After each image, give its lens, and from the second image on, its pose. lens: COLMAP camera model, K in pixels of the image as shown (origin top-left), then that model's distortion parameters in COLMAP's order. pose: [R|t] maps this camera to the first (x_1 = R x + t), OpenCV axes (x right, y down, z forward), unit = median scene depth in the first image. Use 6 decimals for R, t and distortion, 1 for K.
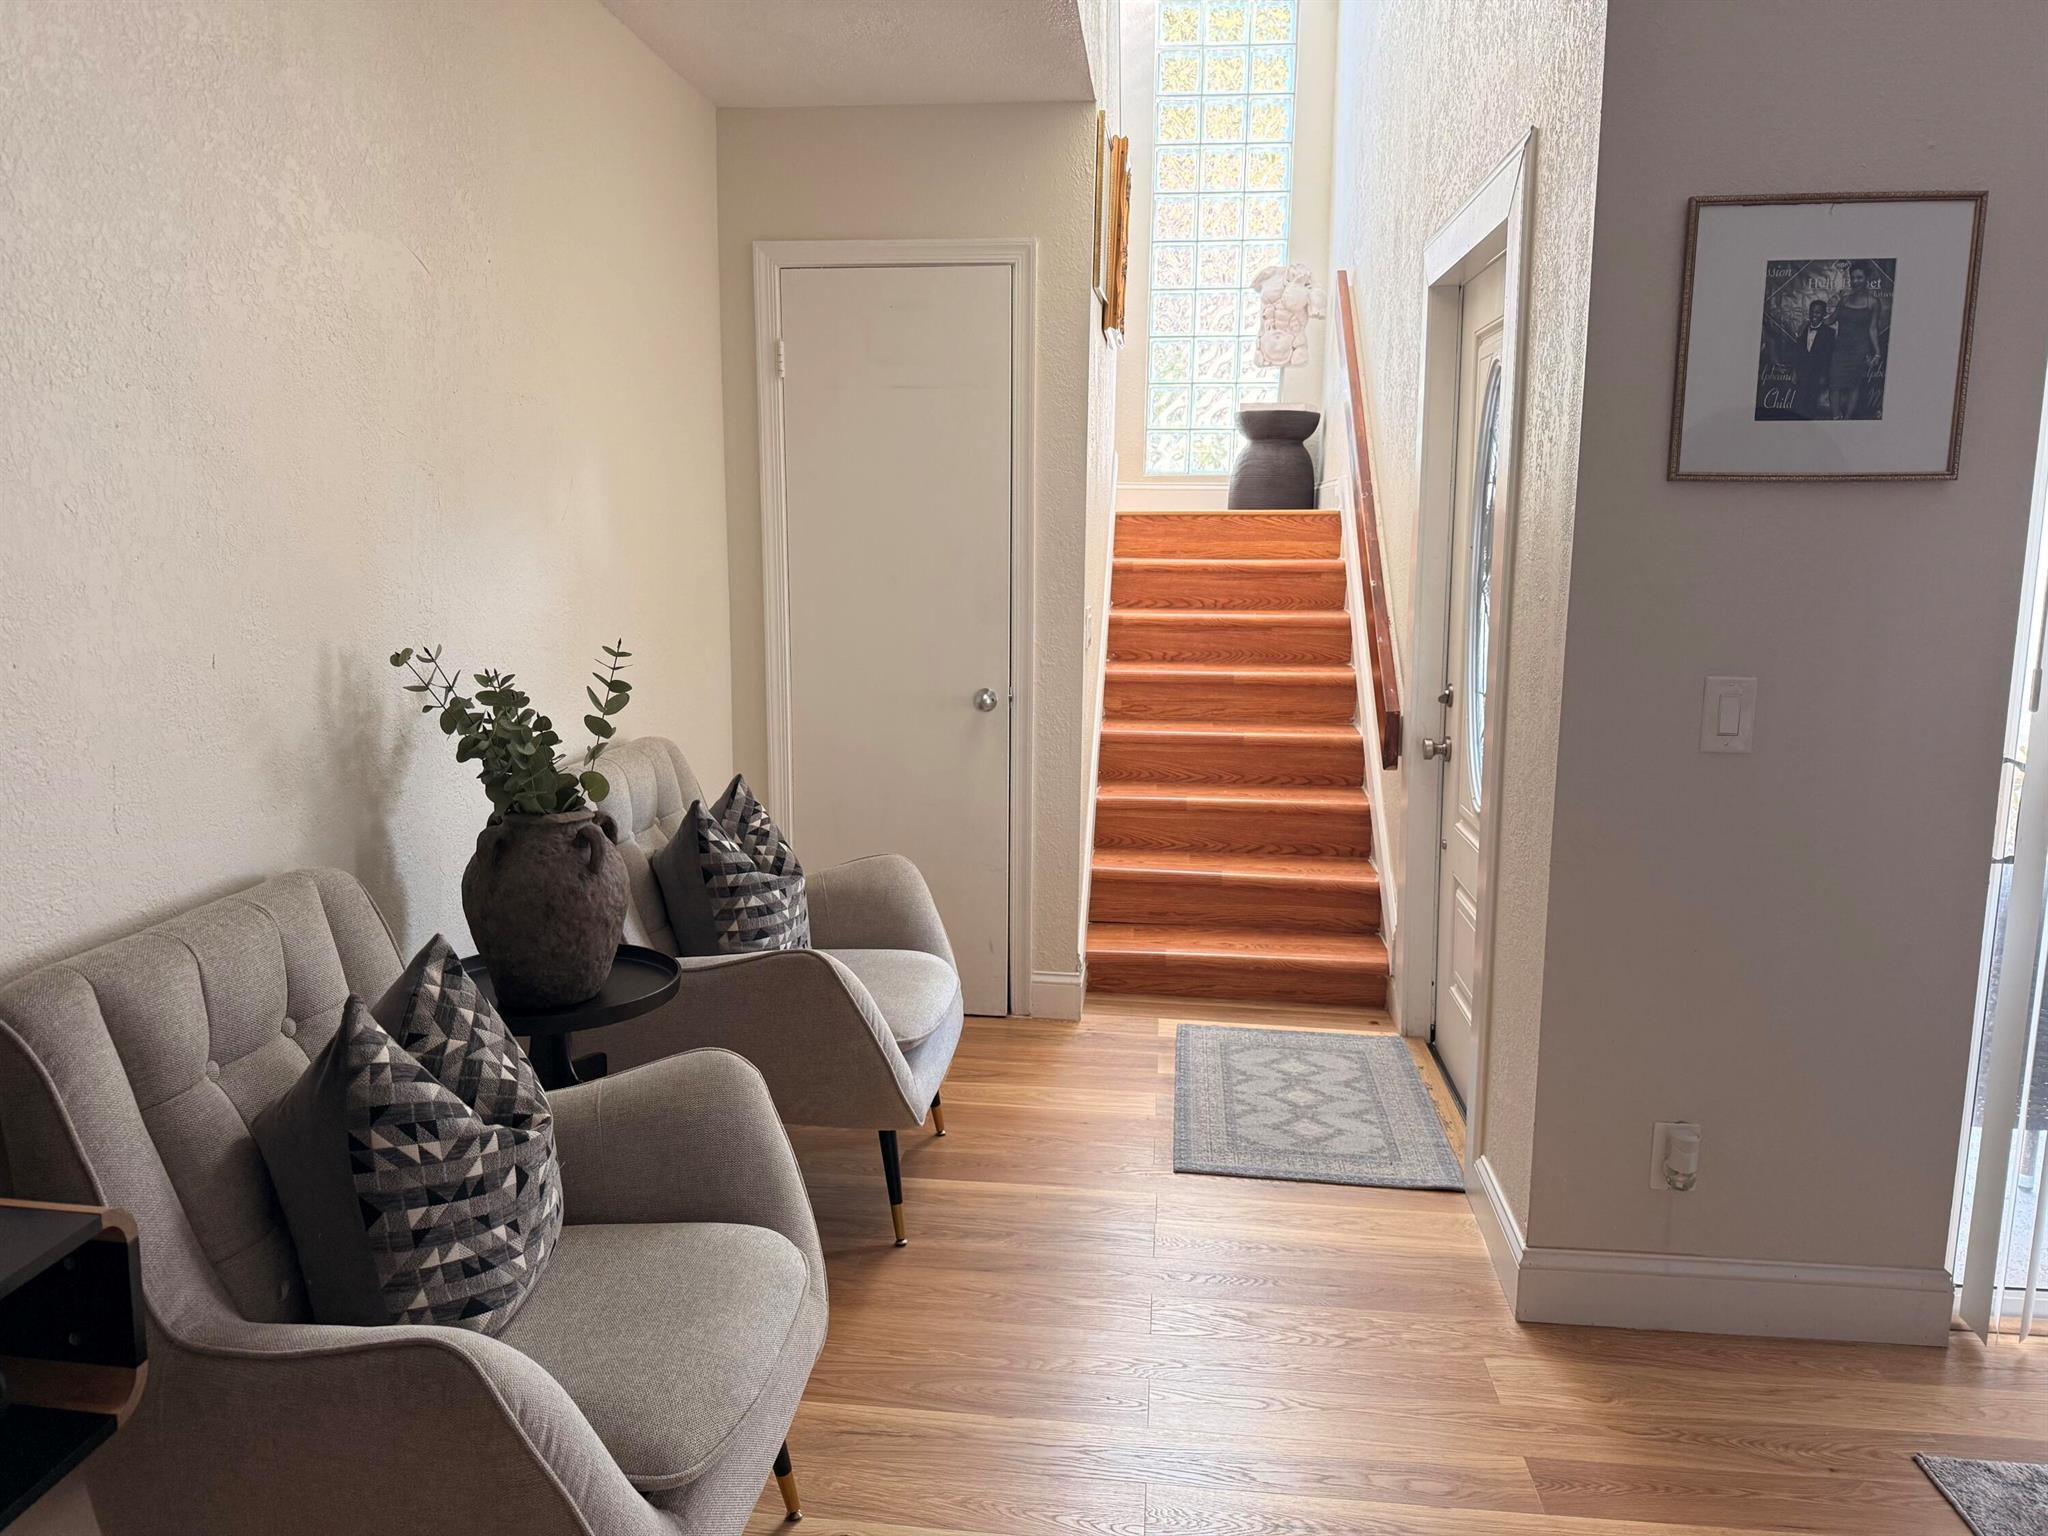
lens RADIAL K [[1425.2, 0, 1030.1], [0, 1425.2, 760.2], [0, 0, 1]] dist [0.086991, -0.123519]
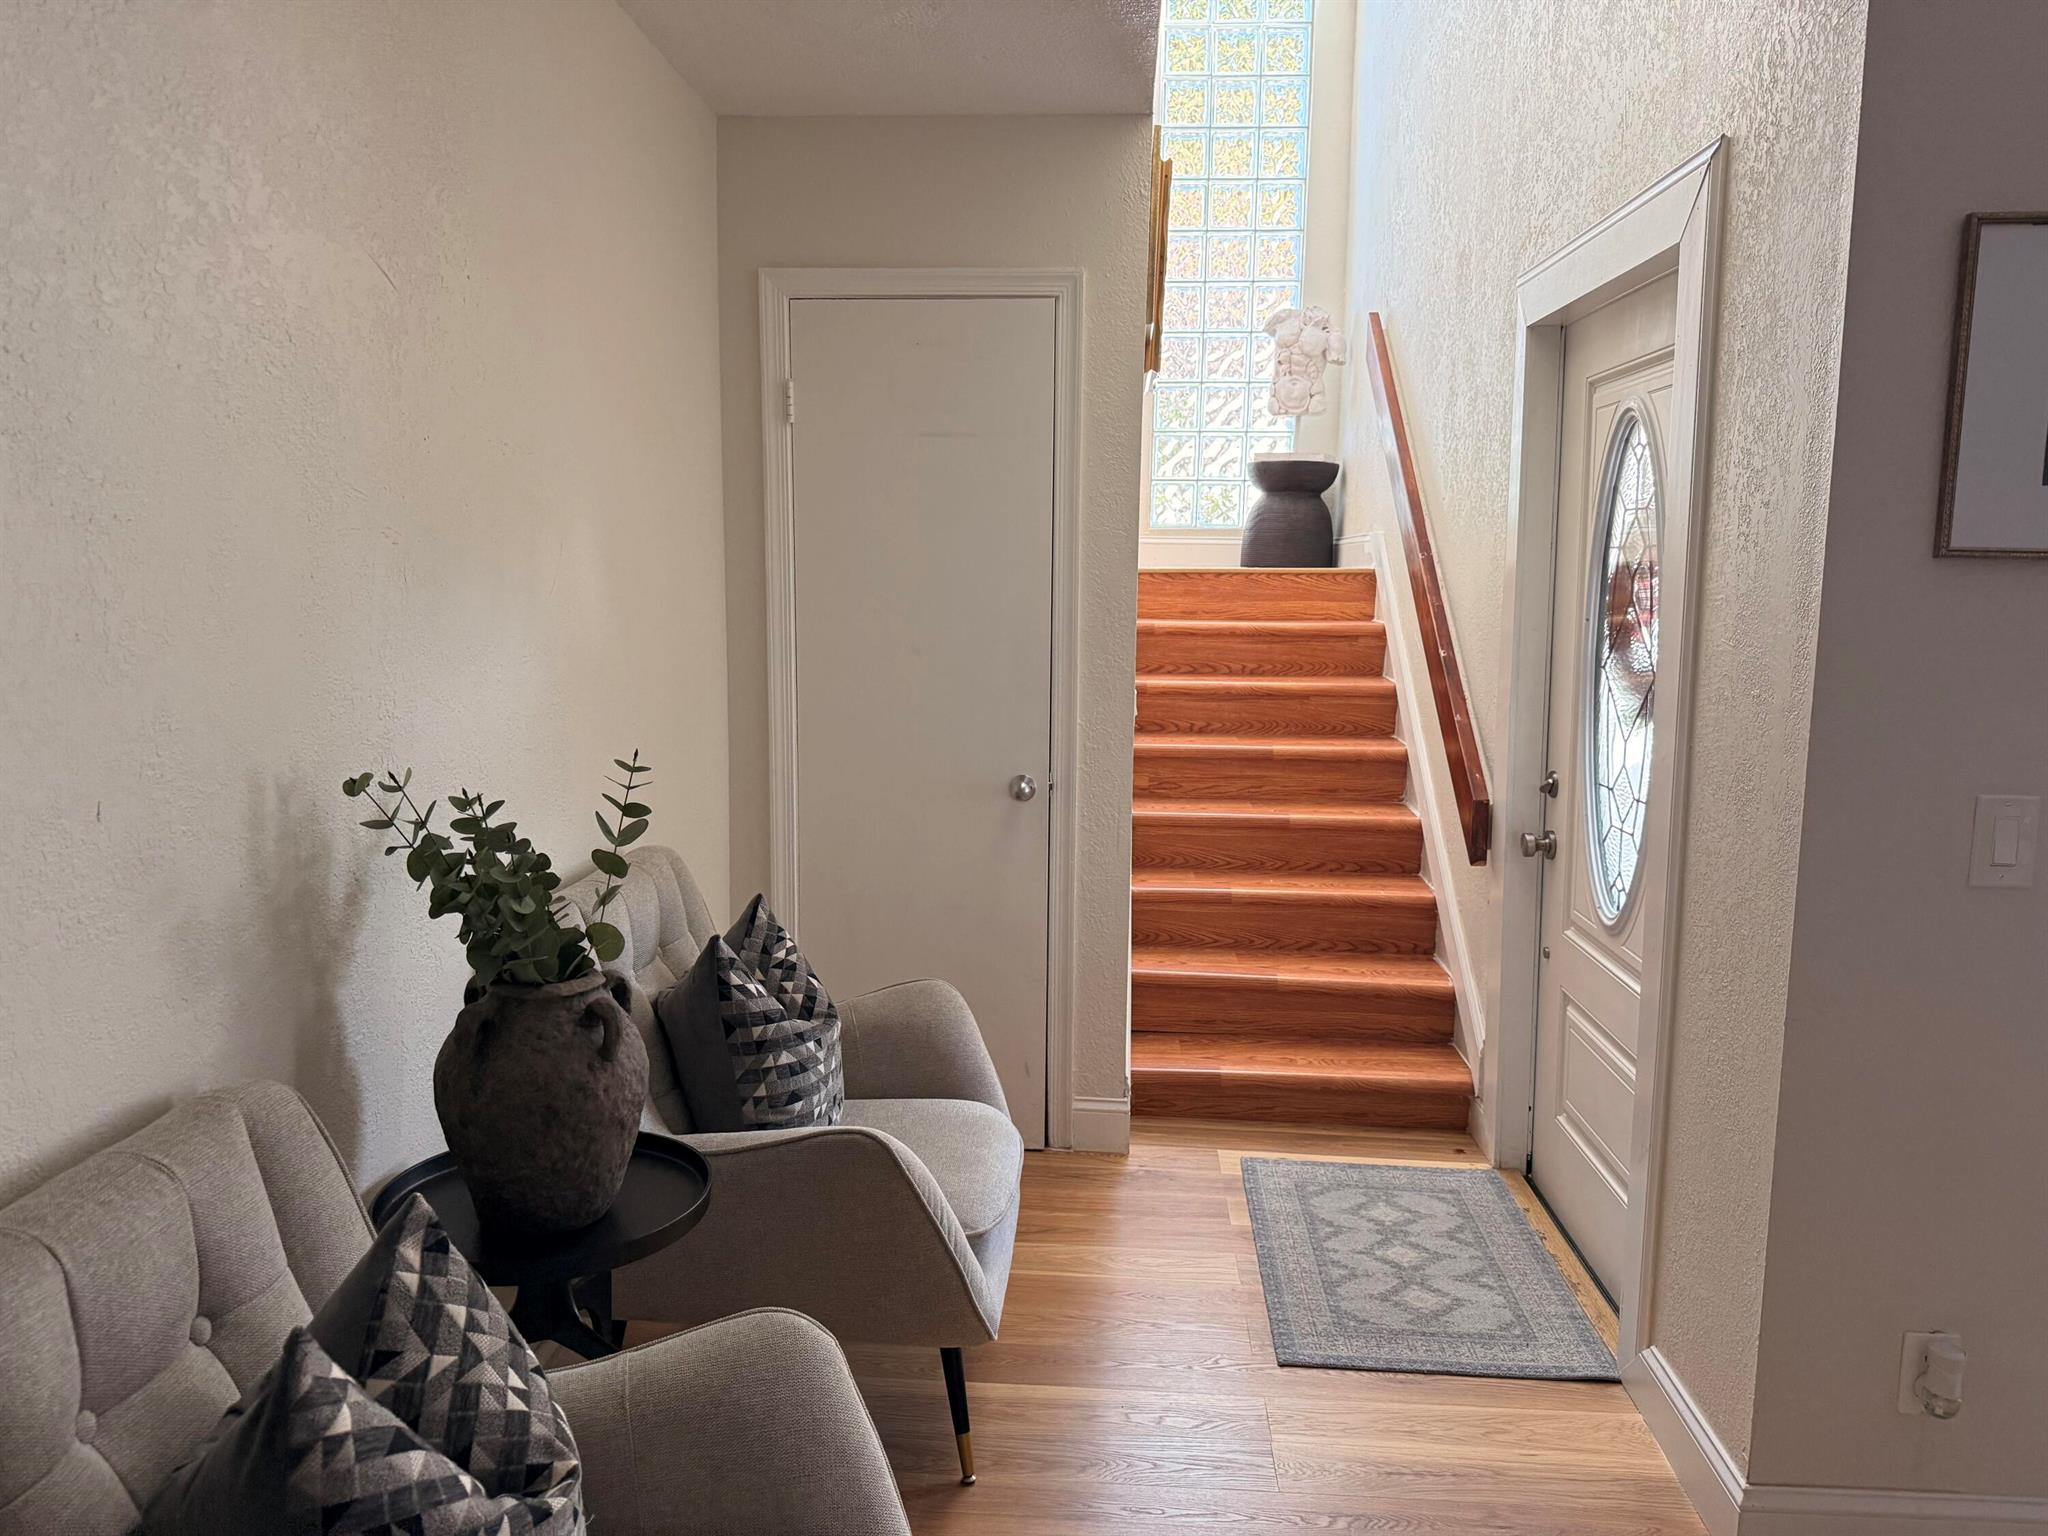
lens RADIAL K [[1420.7, 0, 1031.4], [0, 1420.7, 762.2], [0, 0, 1]] dist [0.054740, -0.052417]
pose [[0.998875, -0.003167, 0.047316, -0.084695], [0.004443, 0.999628, -0.026892, -0.044521], [-0.047214, 0.027072, 0.998518, 0.164343]]
